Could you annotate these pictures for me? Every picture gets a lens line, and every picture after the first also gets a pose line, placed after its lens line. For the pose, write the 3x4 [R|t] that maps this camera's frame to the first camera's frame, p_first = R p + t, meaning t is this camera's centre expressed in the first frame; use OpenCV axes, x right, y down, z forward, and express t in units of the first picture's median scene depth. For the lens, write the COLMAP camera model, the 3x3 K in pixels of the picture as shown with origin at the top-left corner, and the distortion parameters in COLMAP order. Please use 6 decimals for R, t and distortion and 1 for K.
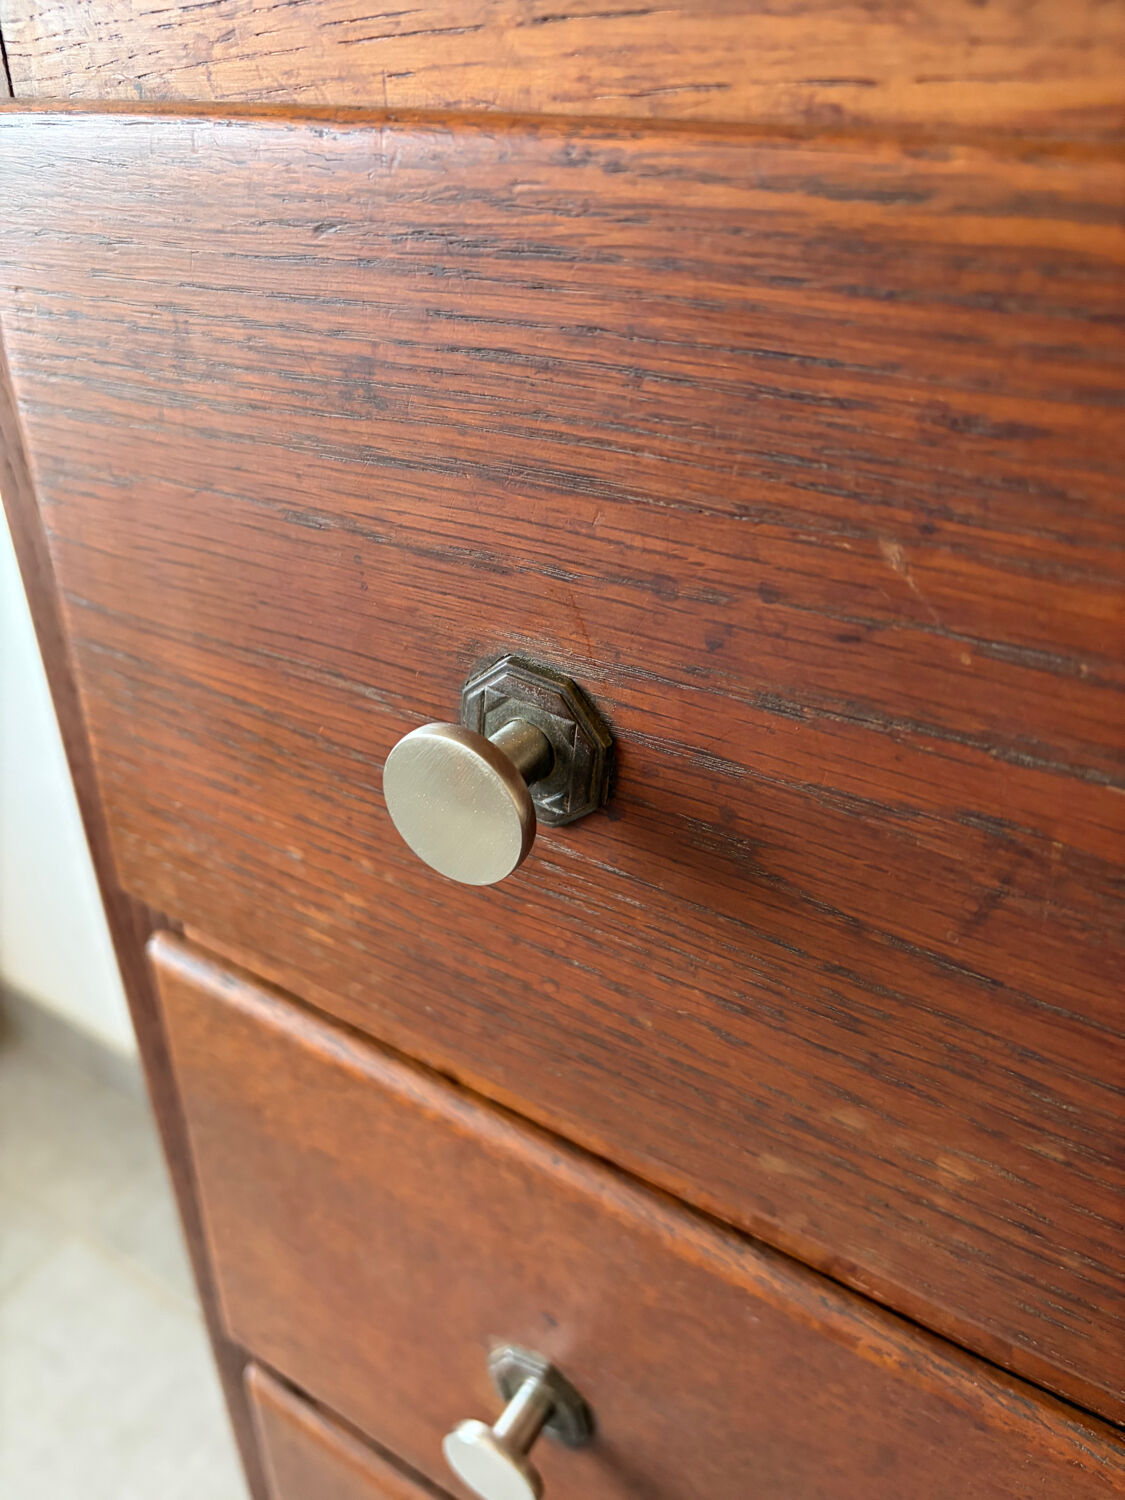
lens RADIAL K [[1157.5, 0, 562.0], [0, 1157.5, 748.3], [0, 0, 1]] dist [-0.009252, -0.005936]
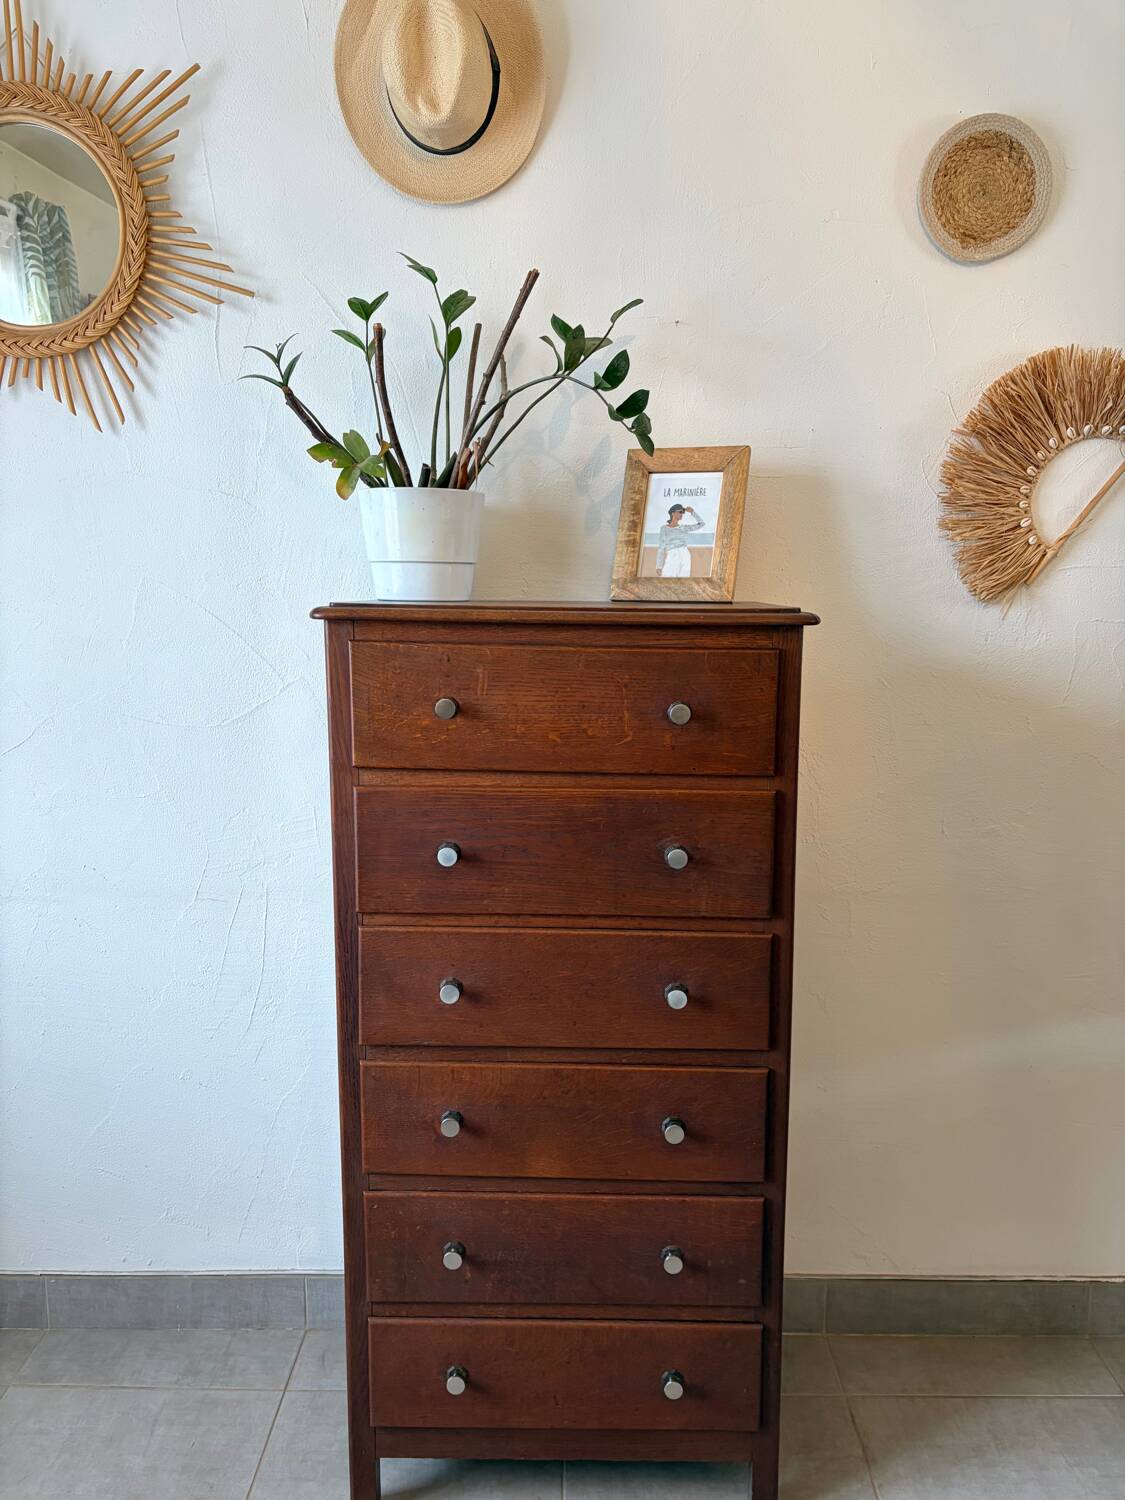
lens RADIAL K [[1133.5, 0, 559.1], [0, 1133.5, 751.2], [0, 0, 1]] dist [0.060014, -0.084504]
pose [[0.851057, -0.082316, 0.518581, -3.682532], [0.268718, 0.916779, -0.295477, 2.042373], [-0.451102, 0.390820, 0.802351, -6.463621]]
